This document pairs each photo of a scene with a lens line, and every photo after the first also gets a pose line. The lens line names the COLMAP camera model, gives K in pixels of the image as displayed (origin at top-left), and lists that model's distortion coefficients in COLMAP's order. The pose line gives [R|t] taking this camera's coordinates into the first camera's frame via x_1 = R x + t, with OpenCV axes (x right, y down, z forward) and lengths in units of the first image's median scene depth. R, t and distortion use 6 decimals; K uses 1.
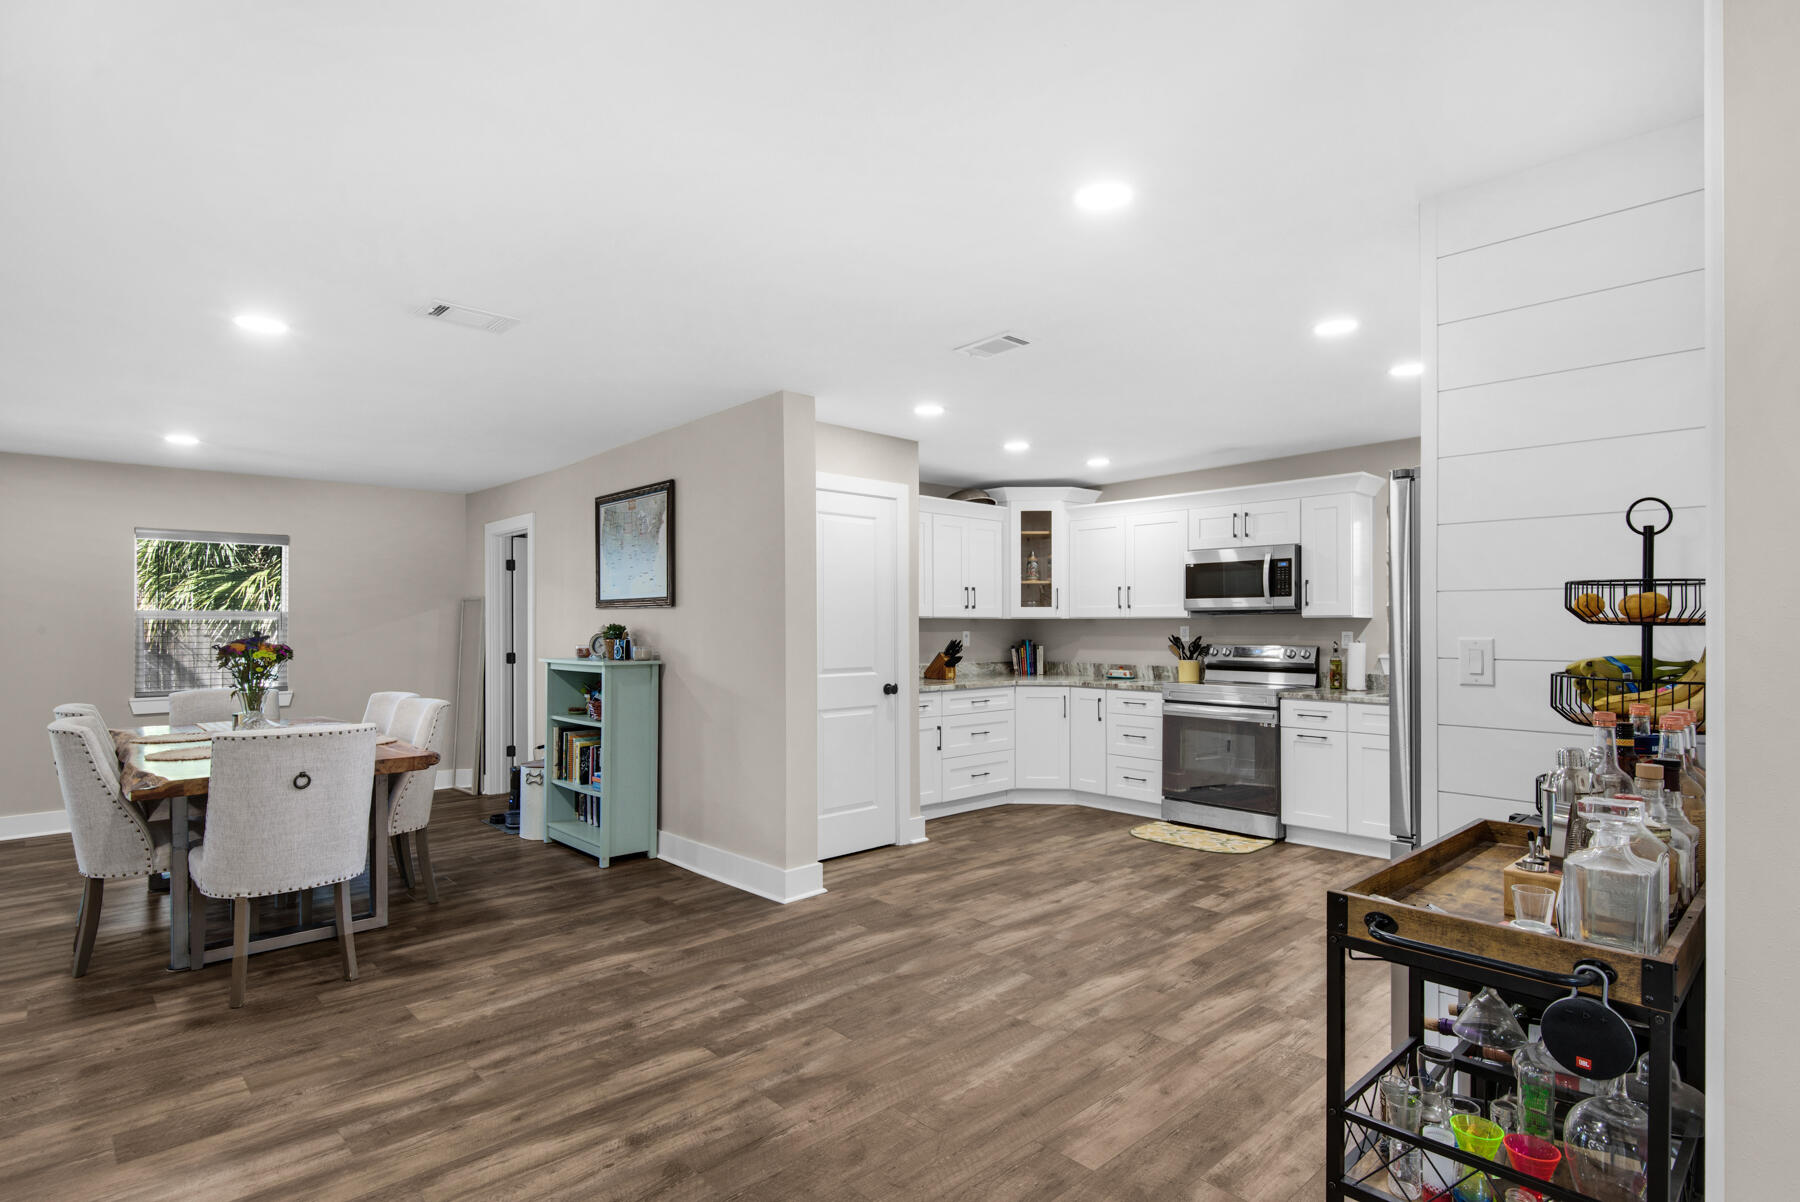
lens RADIAL K [[896.7, 0, 896.9], [0, 896.7, 615.2], [0, 0, 1]] dist [0.035080, -0.022551]
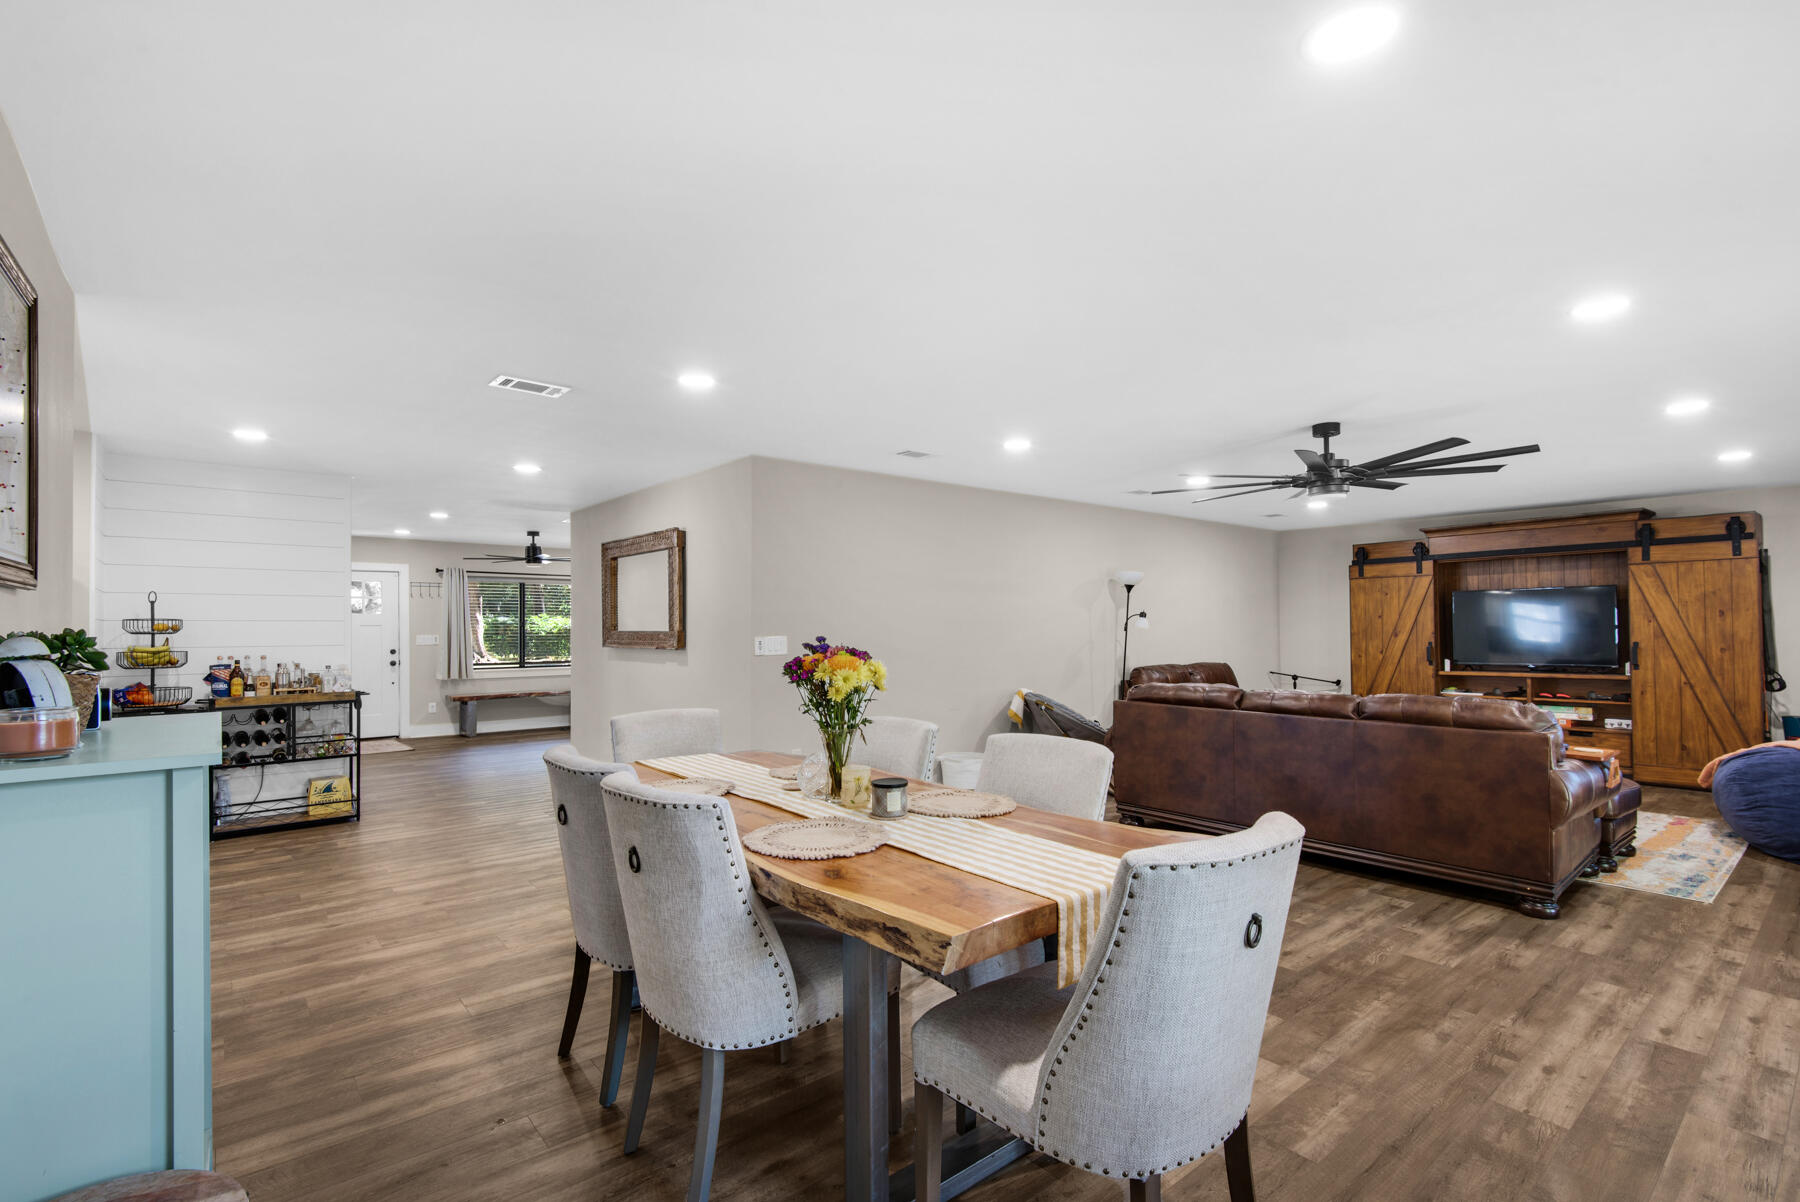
lens RADIAL K [[828.1, 0, 897.5], [0, 828.1, 621.3], [0, 0, 1]] dist [0.000126, -0.000335]
pose [[-0.998403, 0.010436, 0.055522, -0.986956], [0.009470, 0.999800, -0.017634, 0.021539], [-0.055695, -0.017081, -0.998302, 2.000230]]
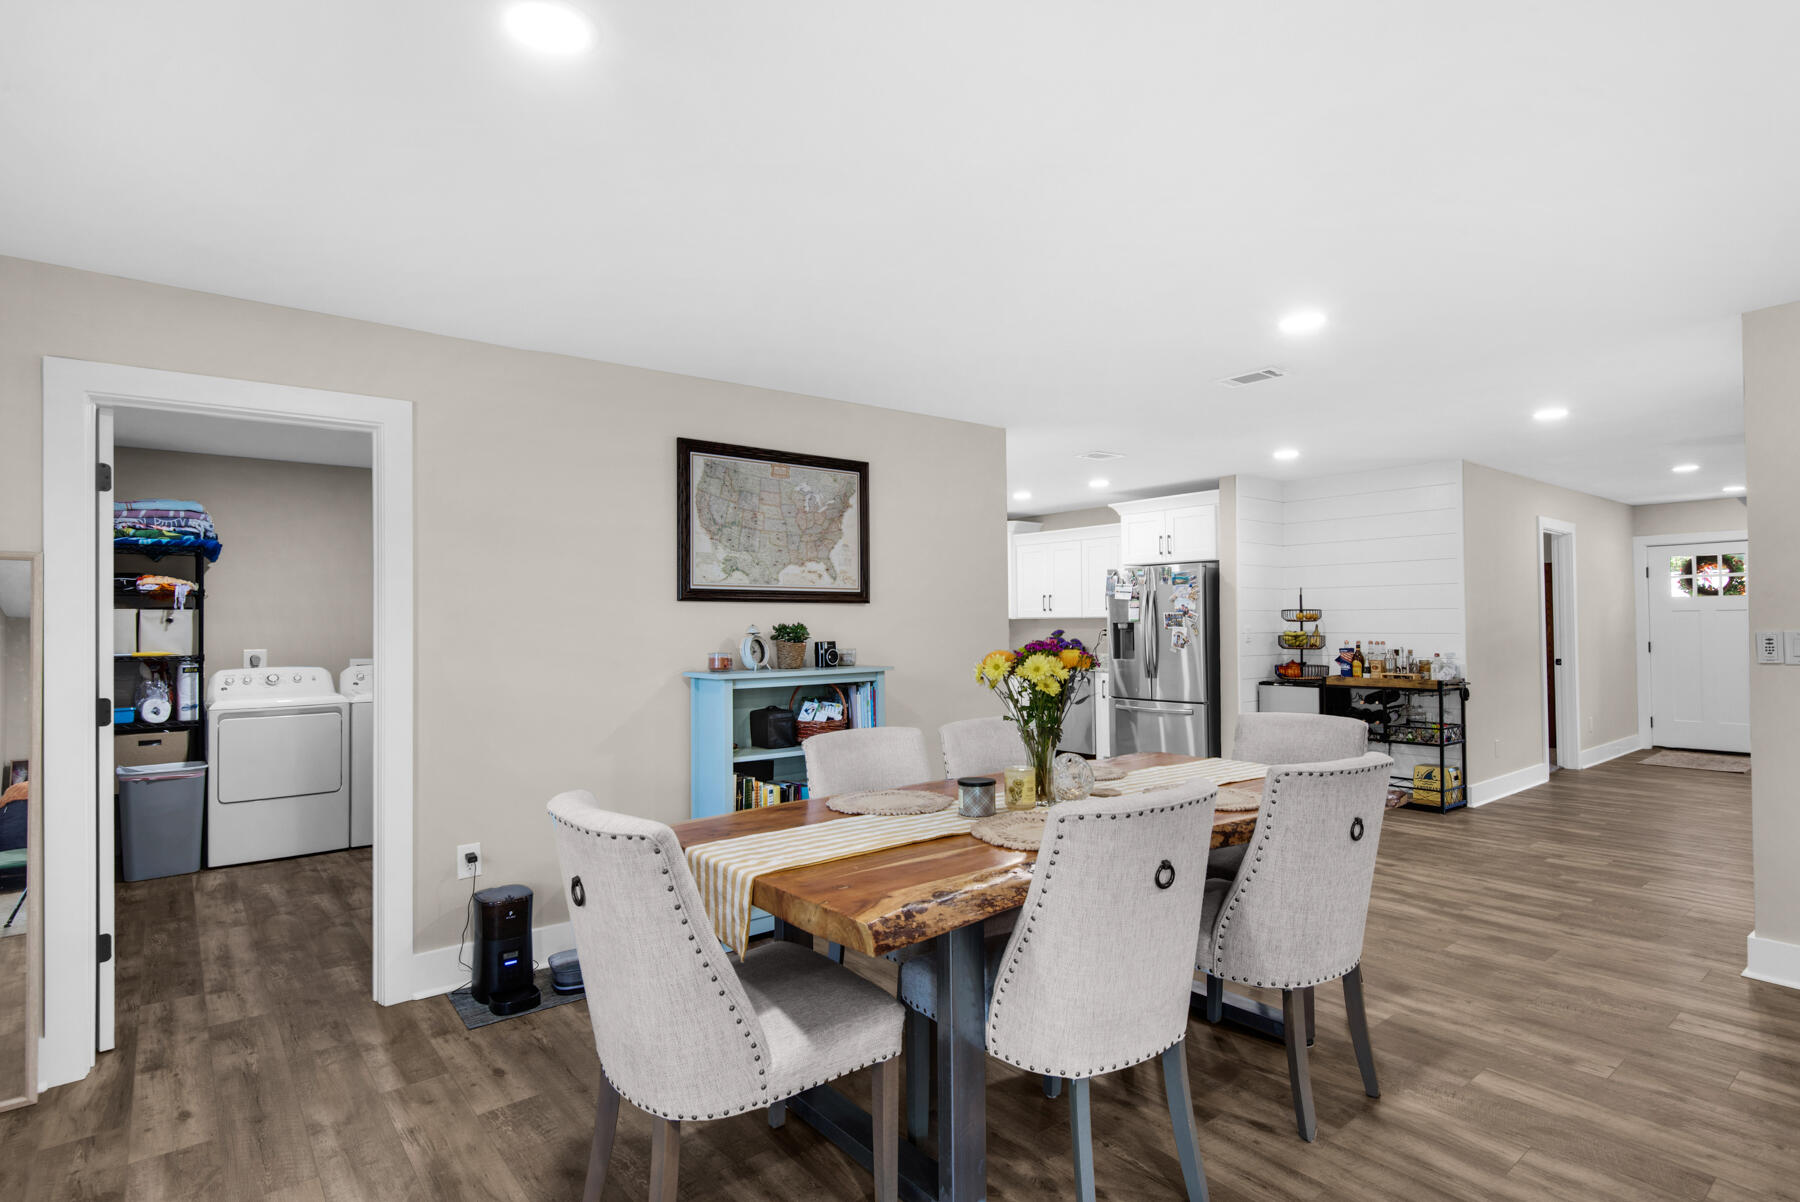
lens RADIAL K [[896.7, 0, 896.9], [0, 896.7, 615.2], [0, 0, 1]] dist [0.035080, -0.022551]
pose [[0.076237, 0.013572, 0.996997, -1.664753], [-0.000978, 0.999908, -0.013537, 0.019231], [-0.997089, 0.000057, 0.076243, 1.327004]]
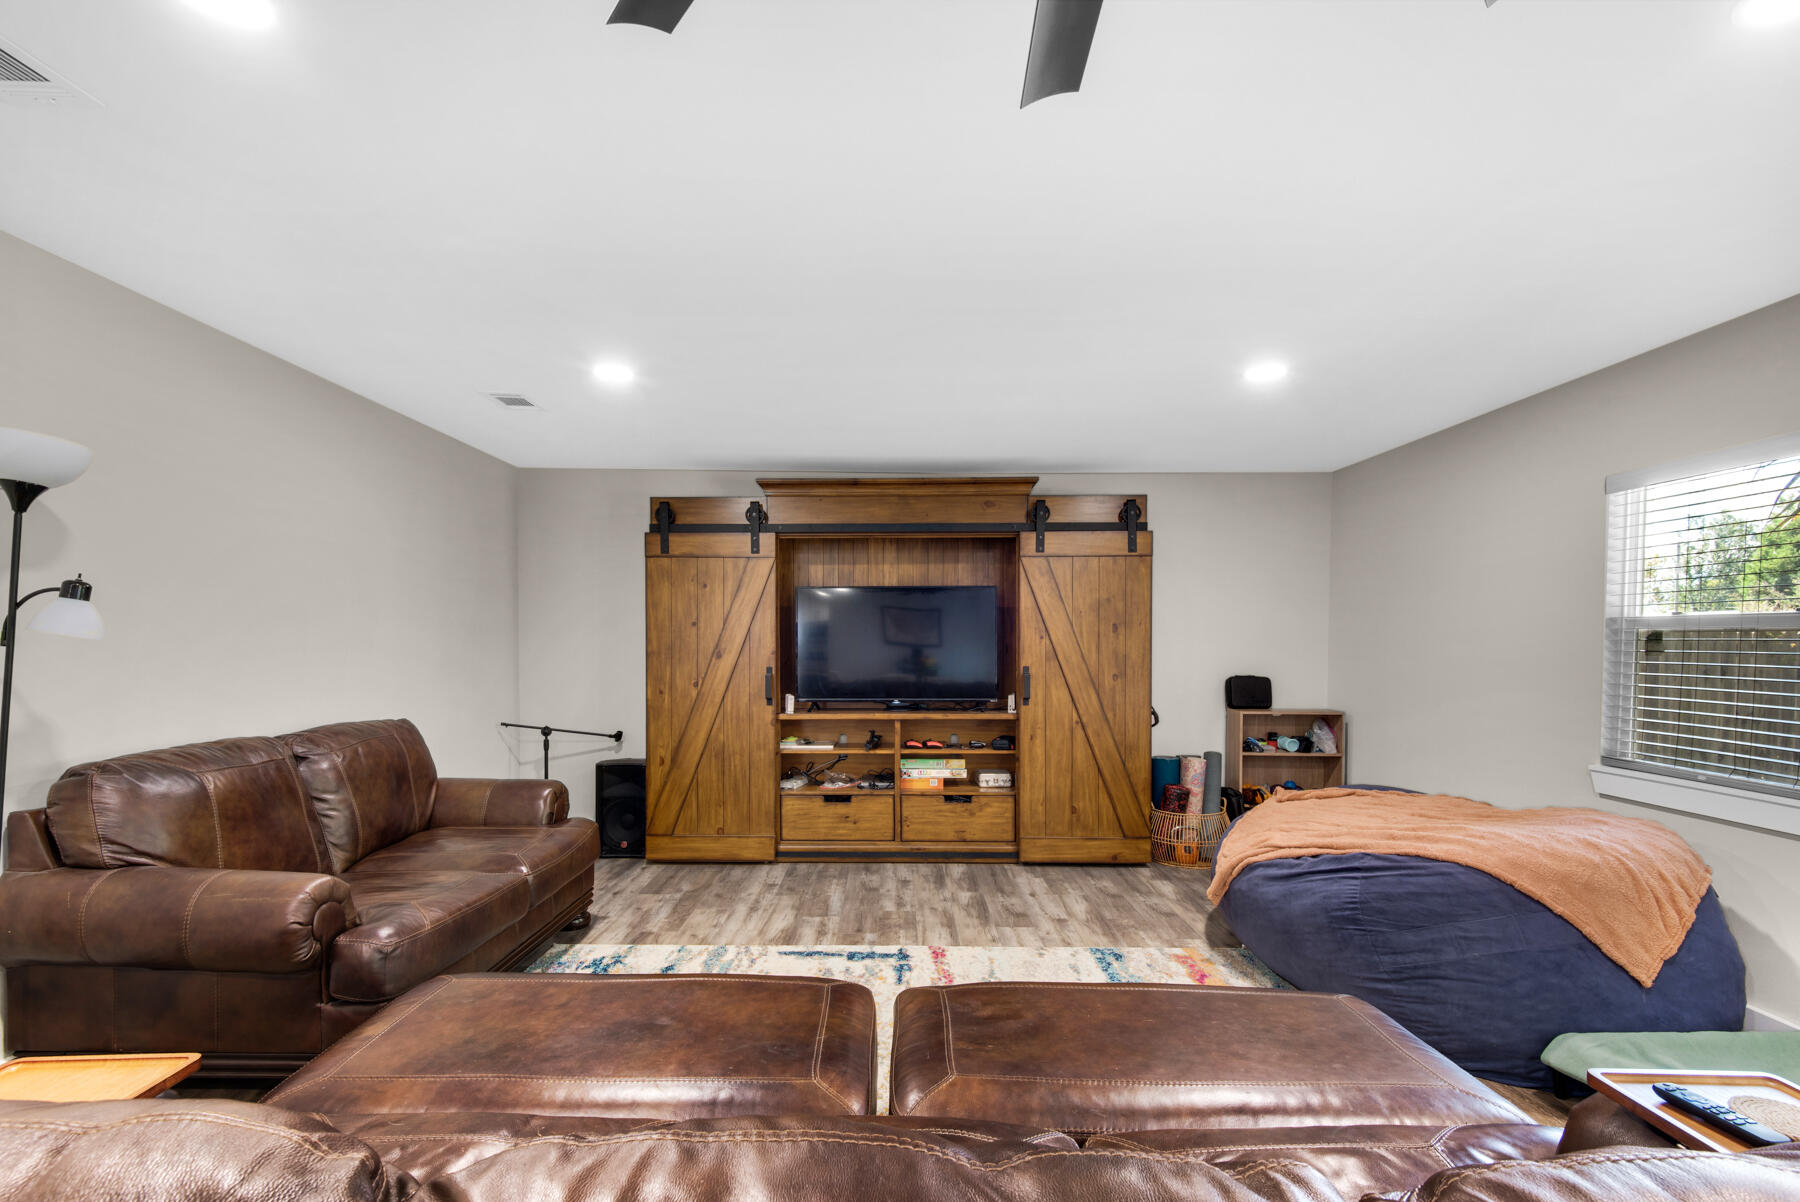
lens RADIAL K [[813.3, 0, 883.6], [0, 813.3, 664.0], [0, 0, 1]] dist [0.016406, -0.000210]
pose [[-0.685352, 0.018578, -0.727975, -1.476387], [0.004439, 0.999763, 0.021335, 0.018263], [0.728199, 0.011391, -0.685271, 0.676490]]
